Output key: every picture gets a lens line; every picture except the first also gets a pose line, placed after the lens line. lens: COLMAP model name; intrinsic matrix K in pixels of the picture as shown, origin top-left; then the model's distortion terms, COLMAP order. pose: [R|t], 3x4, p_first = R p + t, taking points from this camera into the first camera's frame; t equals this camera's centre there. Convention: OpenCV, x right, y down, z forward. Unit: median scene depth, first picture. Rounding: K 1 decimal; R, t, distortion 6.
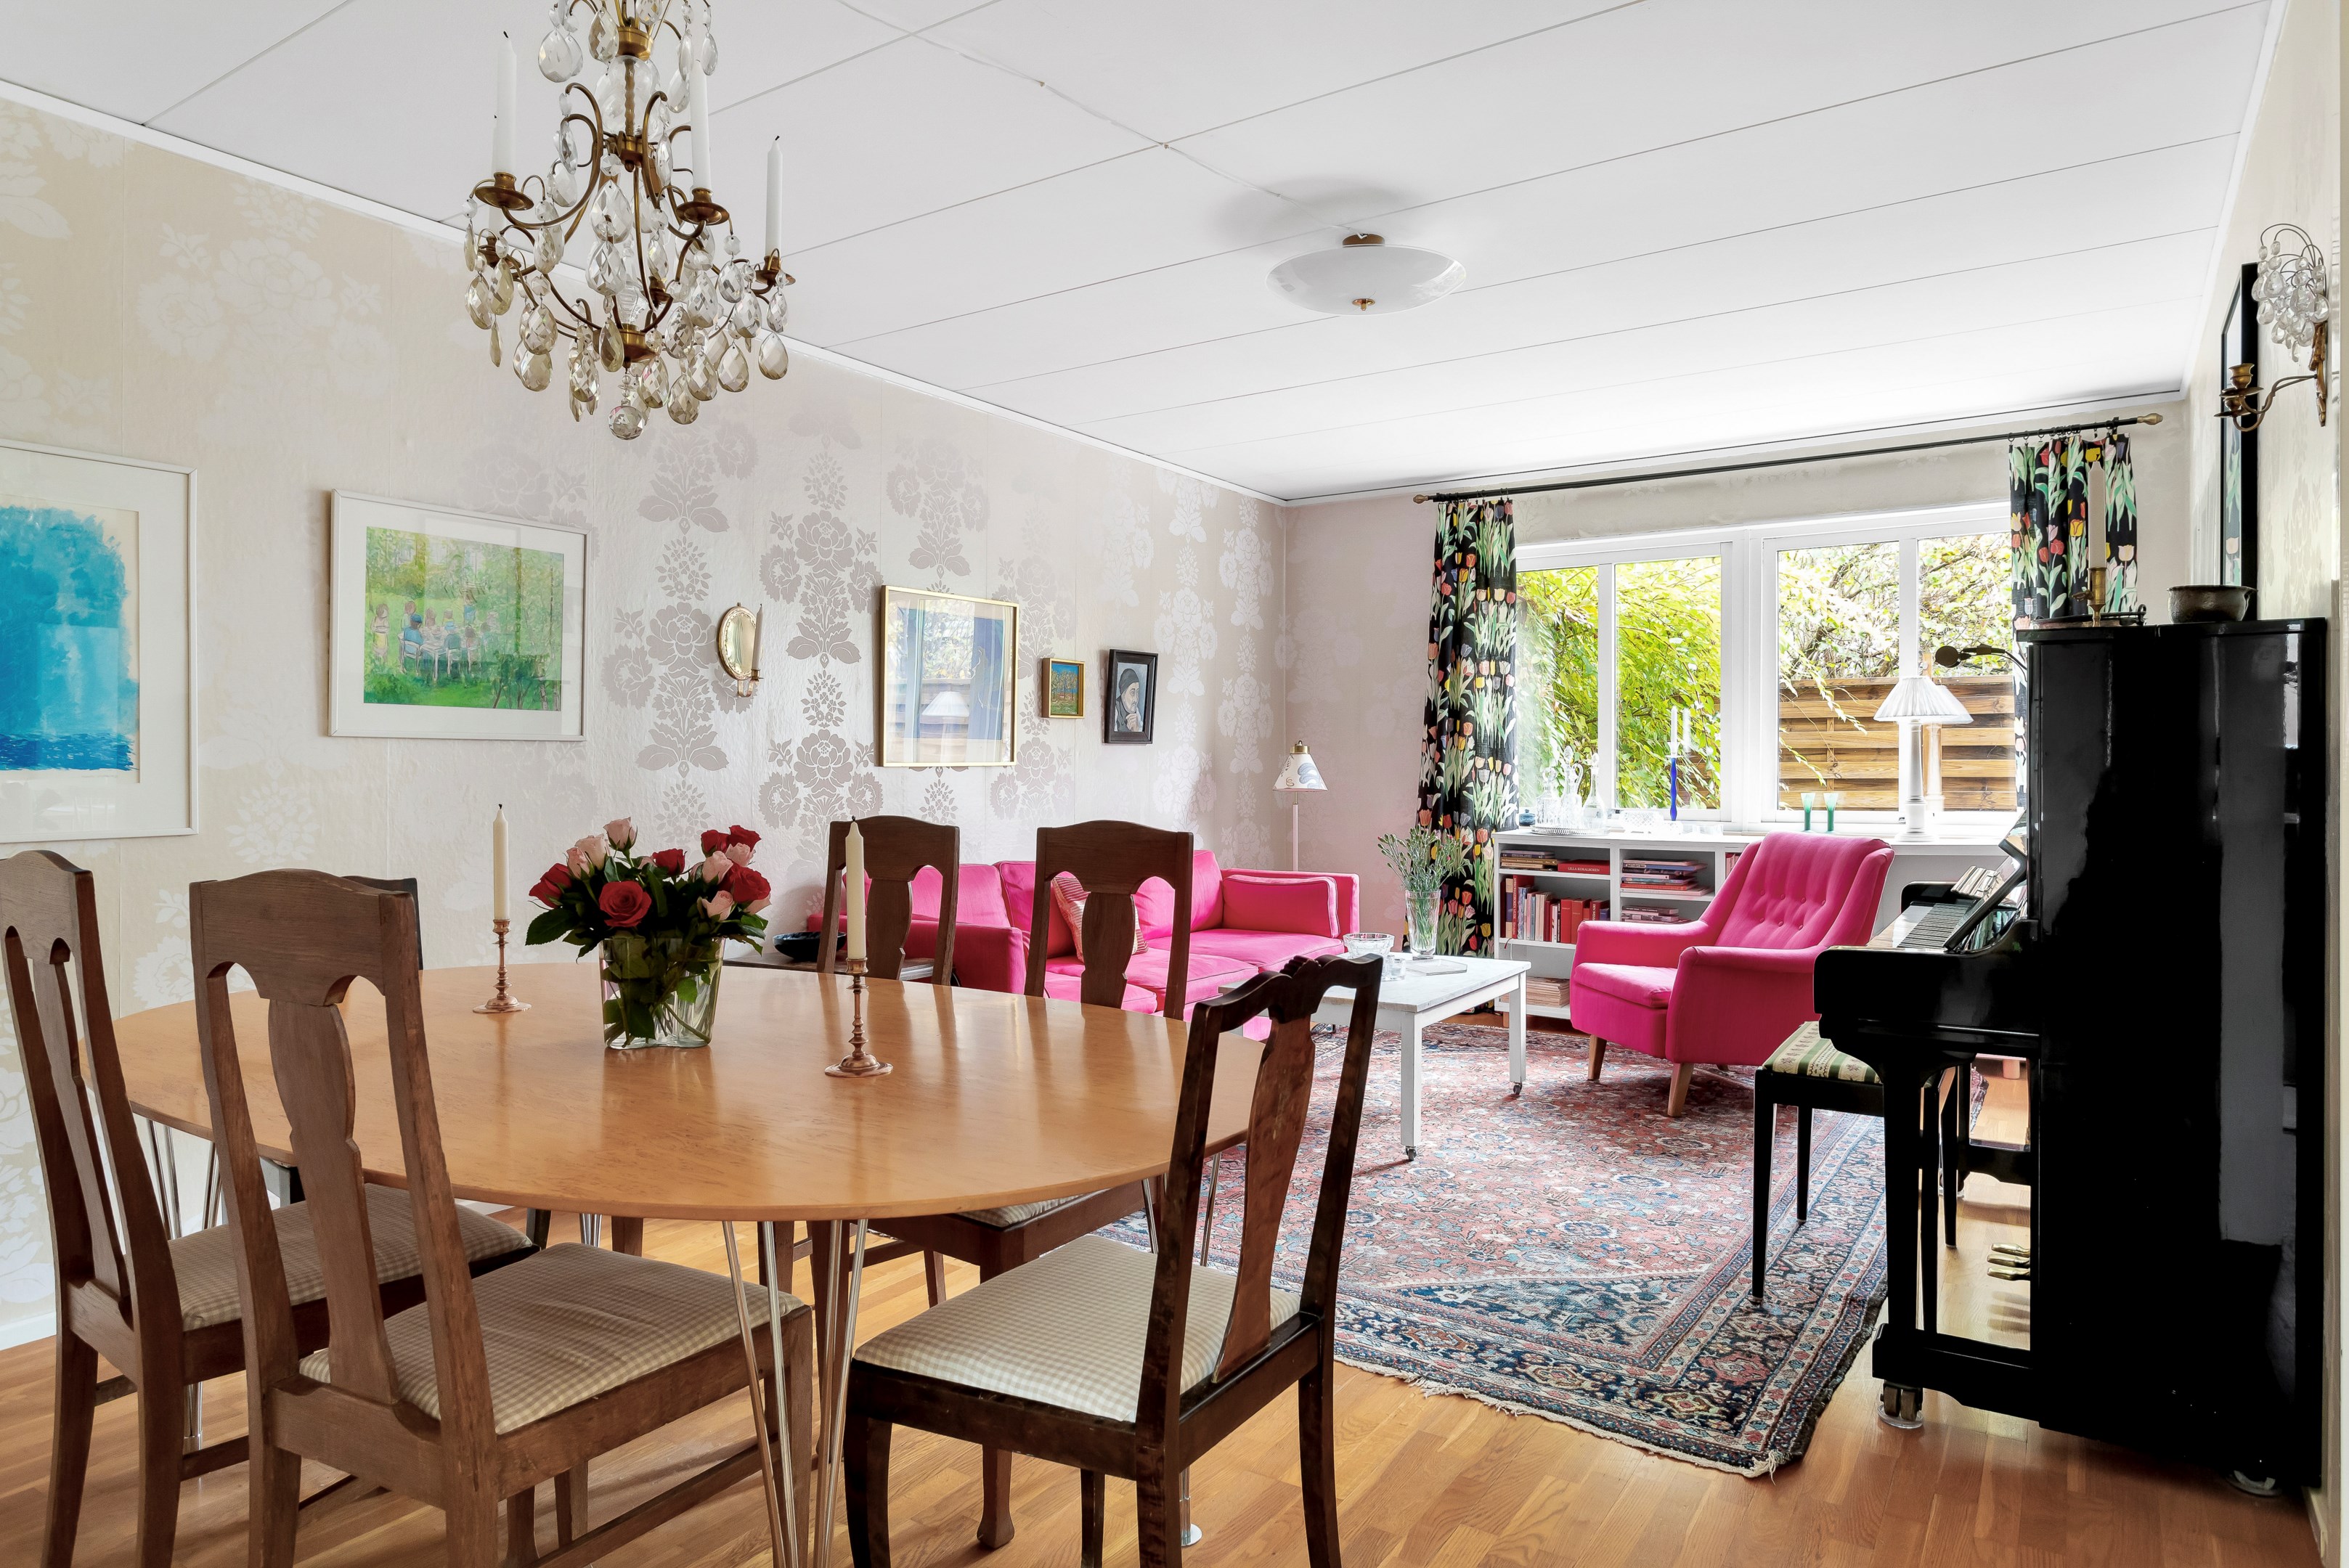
lens RADIAL K [[1374.7, 0, 1154.4], [0, 1374.7, 777.6], [0, 0, 1]] dist [-0.007127, 0.003265]
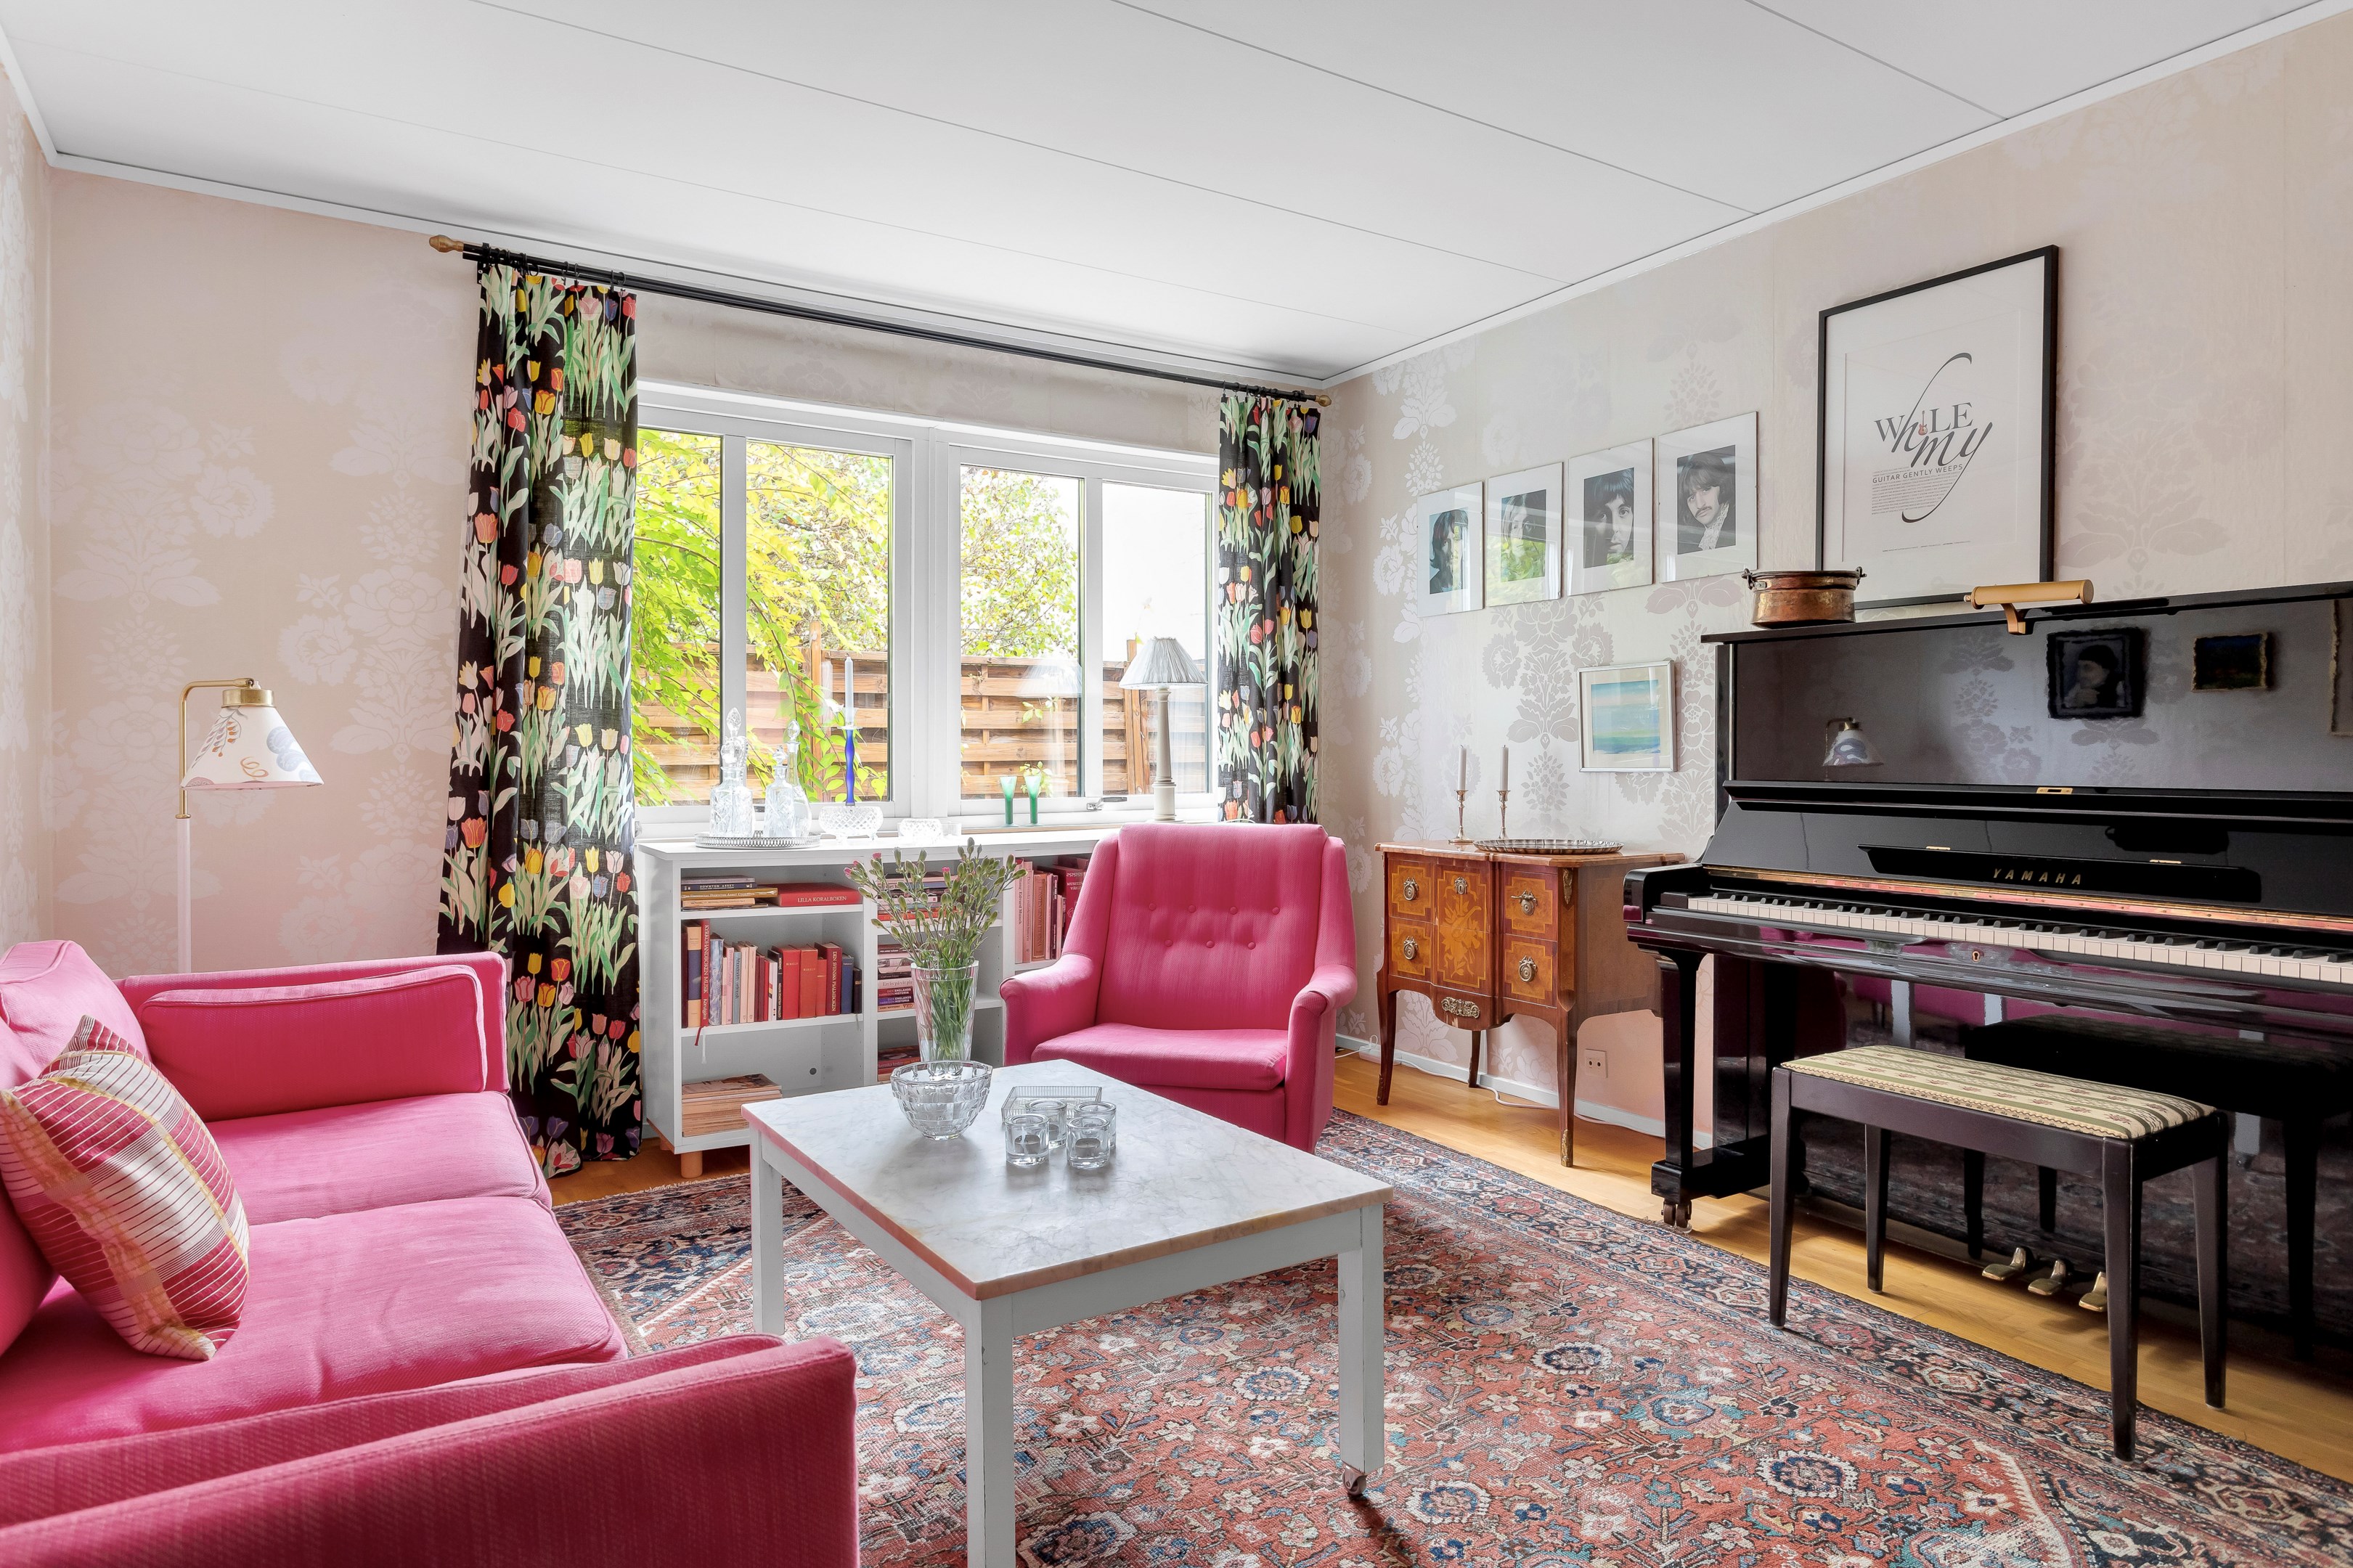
lens RADIAL K [[1377.1, 0, 1178.6], [0, 1377.1, 771.0], [0, 0, 1]] dist [-0.007127, 0.003265]
pose [[0.403969, -0.007107, 0.914745, -0.202154], [0.008598, 0.999955, 0.003972, 0.005188], [-0.914732, 0.006260, 0.404012, 0.565034]]
